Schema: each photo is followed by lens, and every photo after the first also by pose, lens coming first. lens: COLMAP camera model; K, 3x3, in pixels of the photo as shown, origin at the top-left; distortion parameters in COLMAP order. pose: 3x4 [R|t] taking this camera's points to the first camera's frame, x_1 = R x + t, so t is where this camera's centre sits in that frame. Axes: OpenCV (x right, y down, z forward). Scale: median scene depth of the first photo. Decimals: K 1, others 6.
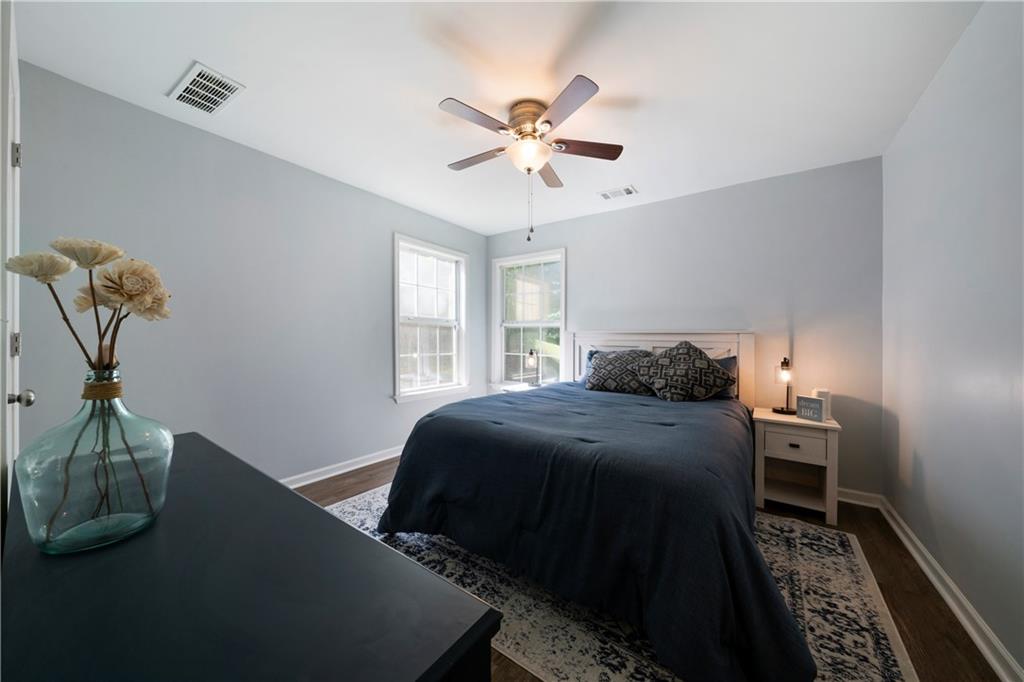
lens RADIAL K [[350.2, 0, 512.0], [0, 350.2, 341.0], [0, 0, 1]] dist [-0.000488, -0.000019]
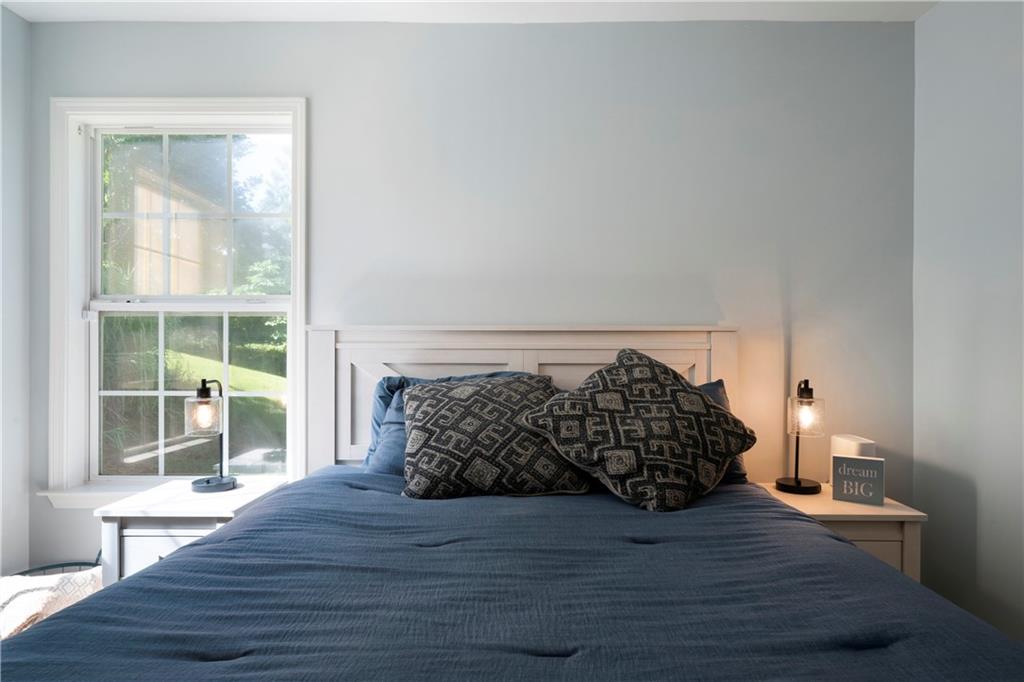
lens RADIAL K [[600.8, 0, 512.0], [0, 600.8, 341.0], [0, 0, 1]] dist [0.001750, -0.000612]
pose [[0.819144, -0.004283, 0.573571, -0.041888], [0.013399, 0.999842, -0.011670, -0.002858], [-0.573431, 0.017245, 0.819072, 0.481505]]
